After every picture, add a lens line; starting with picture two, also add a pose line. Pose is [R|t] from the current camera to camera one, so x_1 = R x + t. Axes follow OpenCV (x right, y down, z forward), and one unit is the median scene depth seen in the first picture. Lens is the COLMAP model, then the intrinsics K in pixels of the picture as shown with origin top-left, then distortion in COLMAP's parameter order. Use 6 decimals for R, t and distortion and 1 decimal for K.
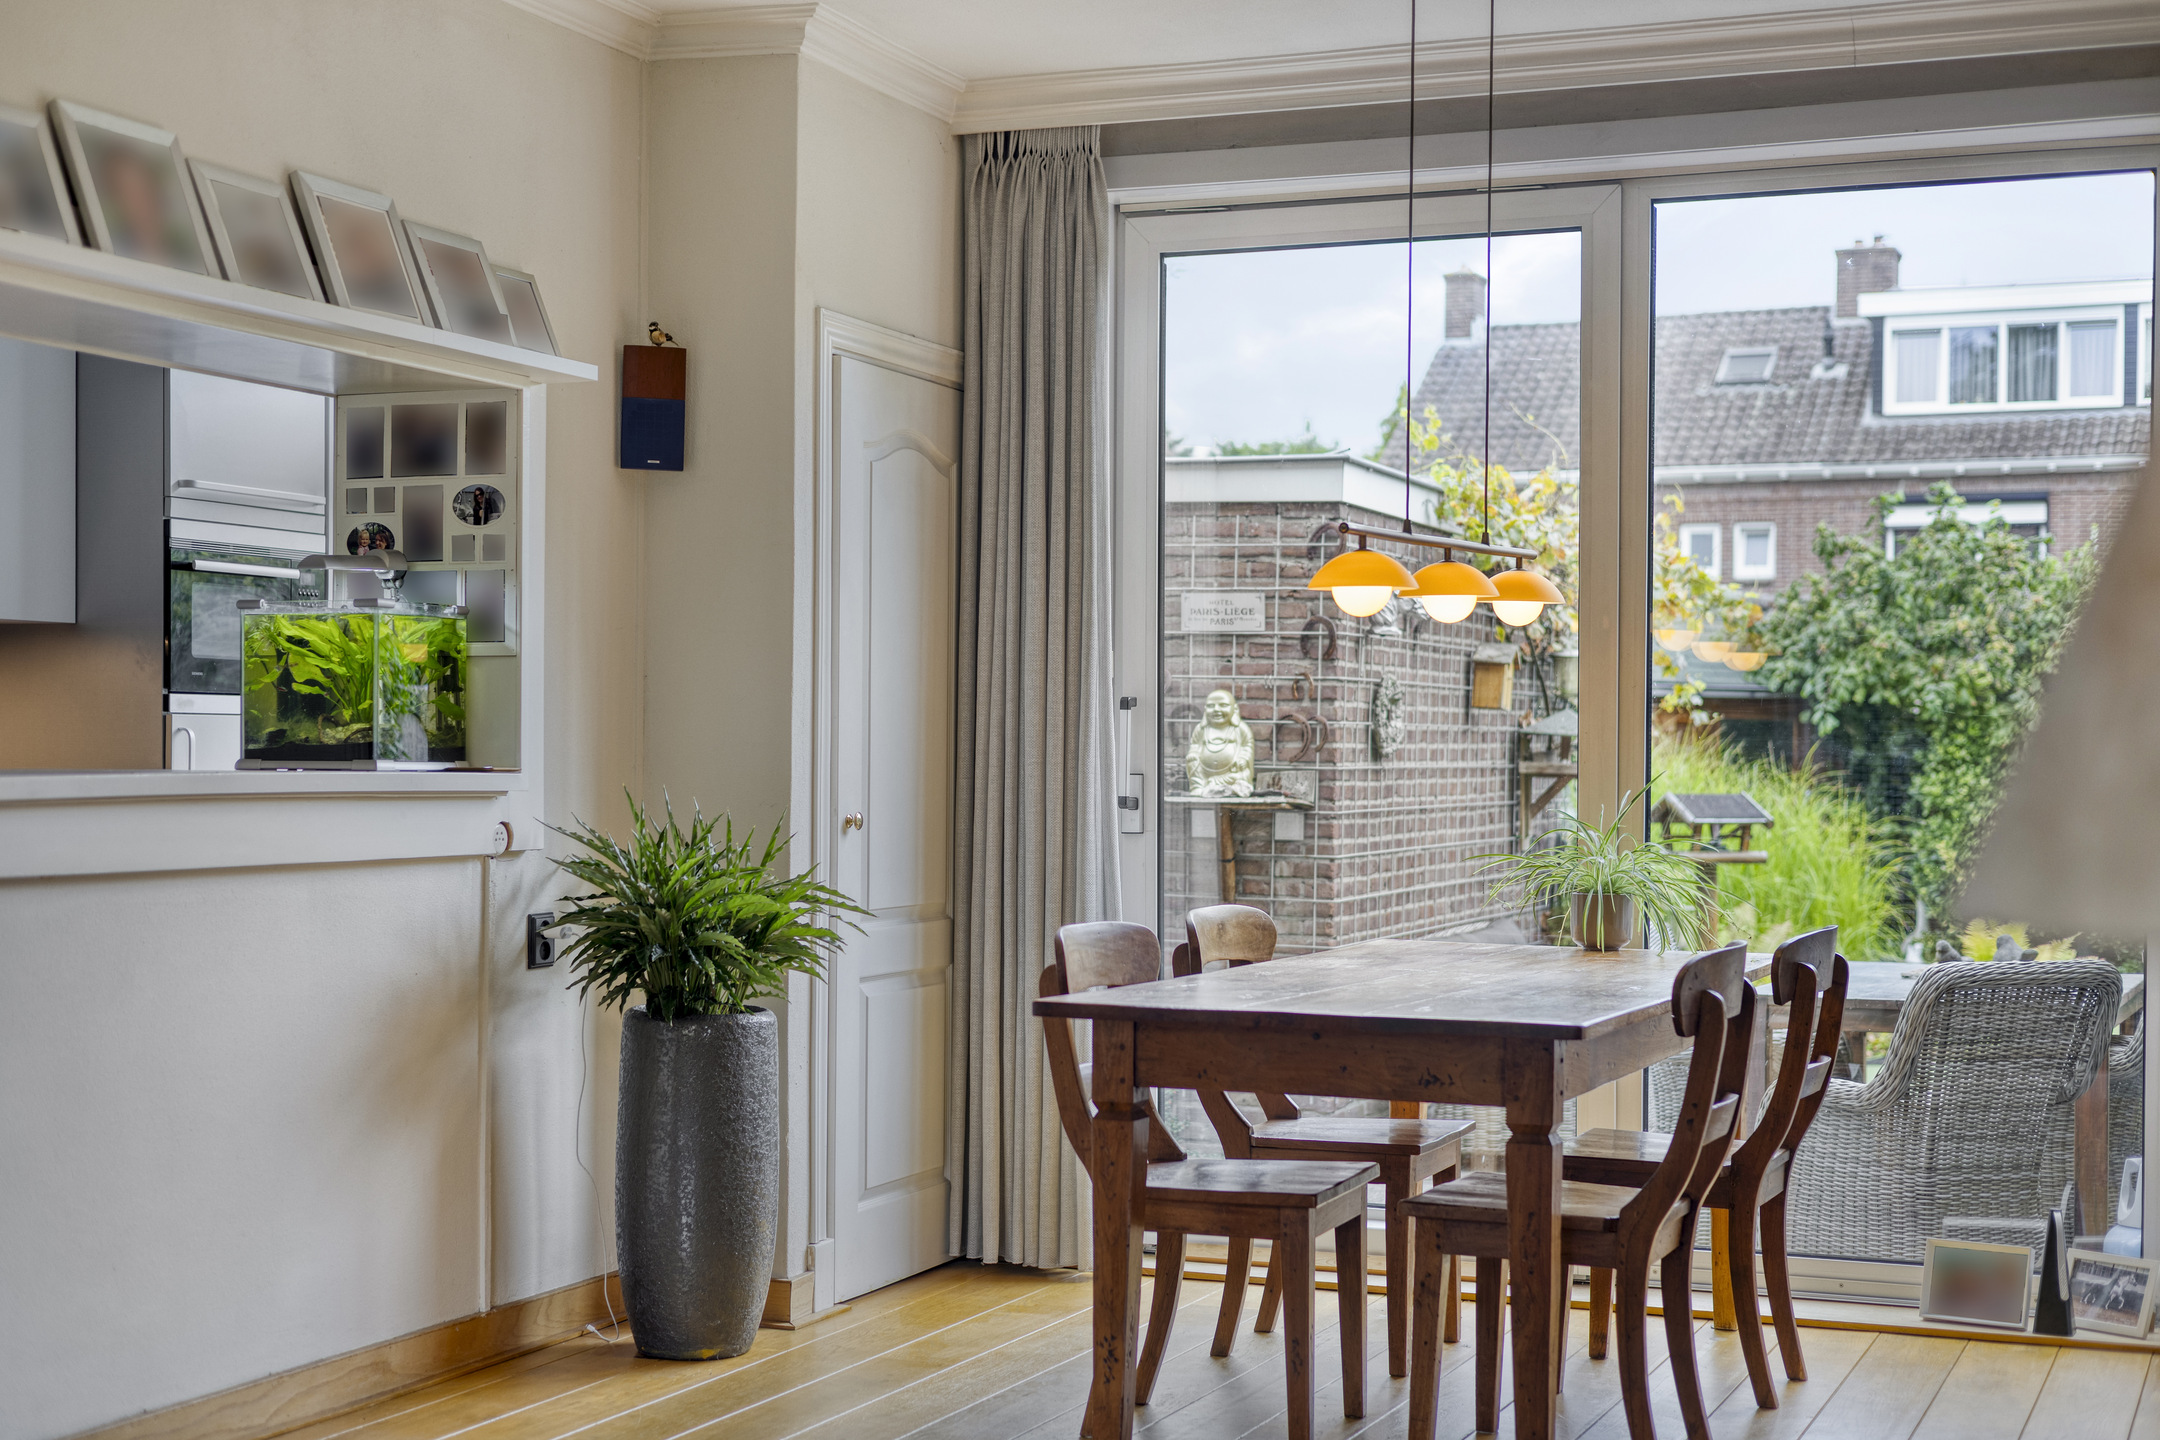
lens RADIAL K [[3037.3, 0, 1080.0], [0, 3037.3, 720.0], [0, 0, 1]] dist [-0.008584, -0.011673]
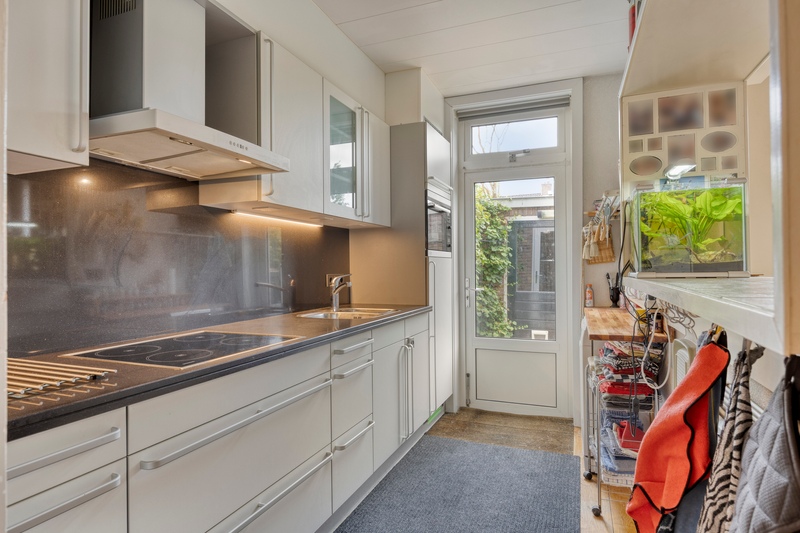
lens RADIAL K [[446.9, 0, 400.0], [0, 446.9, 266.5], [0, 0, 1]] dist [-0.001389, -0.001546]
pose [[0.999800, -0.016322, 0.011586, -0.406986], [0.016312, 0.999866, 0.000992, 0.007927], [-0.011601, -0.000803, 0.999932, 0.695258]]
